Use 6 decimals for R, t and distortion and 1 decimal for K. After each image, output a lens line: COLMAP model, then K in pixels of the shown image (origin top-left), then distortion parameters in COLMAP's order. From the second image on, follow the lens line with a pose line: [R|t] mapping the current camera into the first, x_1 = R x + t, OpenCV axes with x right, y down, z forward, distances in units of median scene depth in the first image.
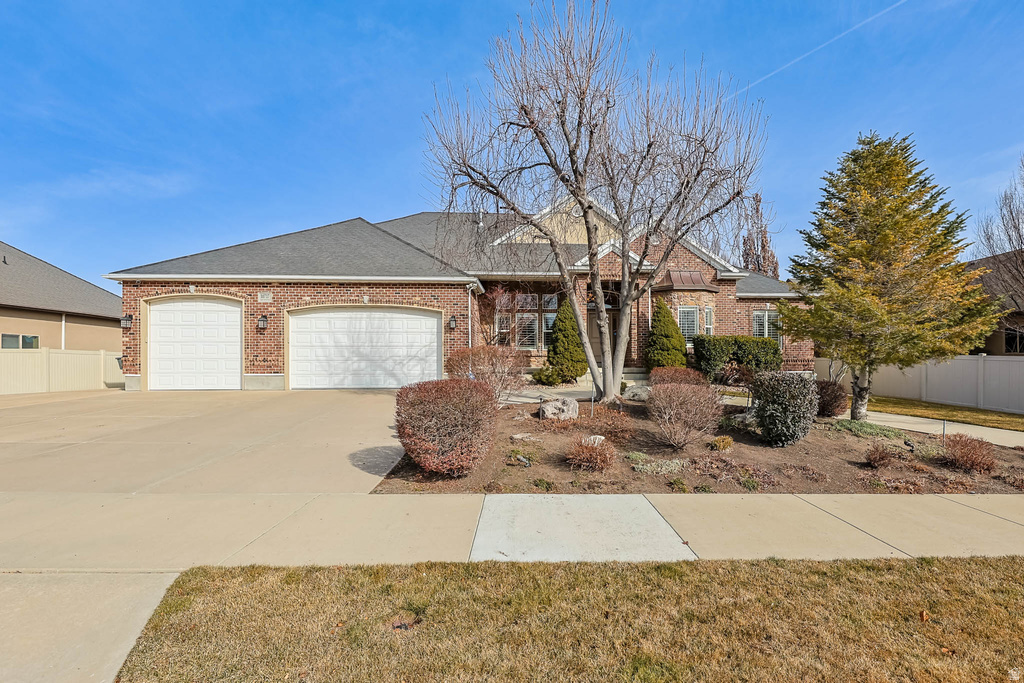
lens RADIAL K [[441.8, 0, 539.3], [0, 441.8, 365.2], [0, 0, 1]] dist [-0.000589, 0.002132]
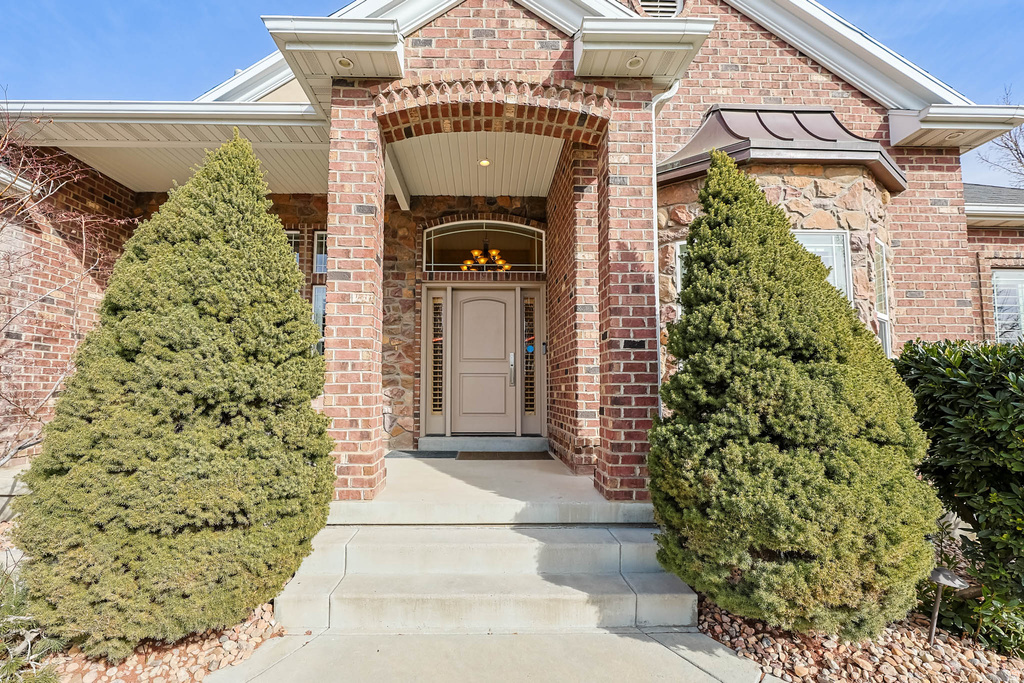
lens RADIAL K [[441.8, 0, 481.8], [0, 441.8, 355.6], [0, 0, 1]] dist [-0.000589, 0.002132]
pose [[0.999929, 0.003464, -0.011363, 0.158177], [-0.004226, 0.997696, -0.067717, -0.047409], [0.011102, 0.067761, 0.997640, 0.753553]]
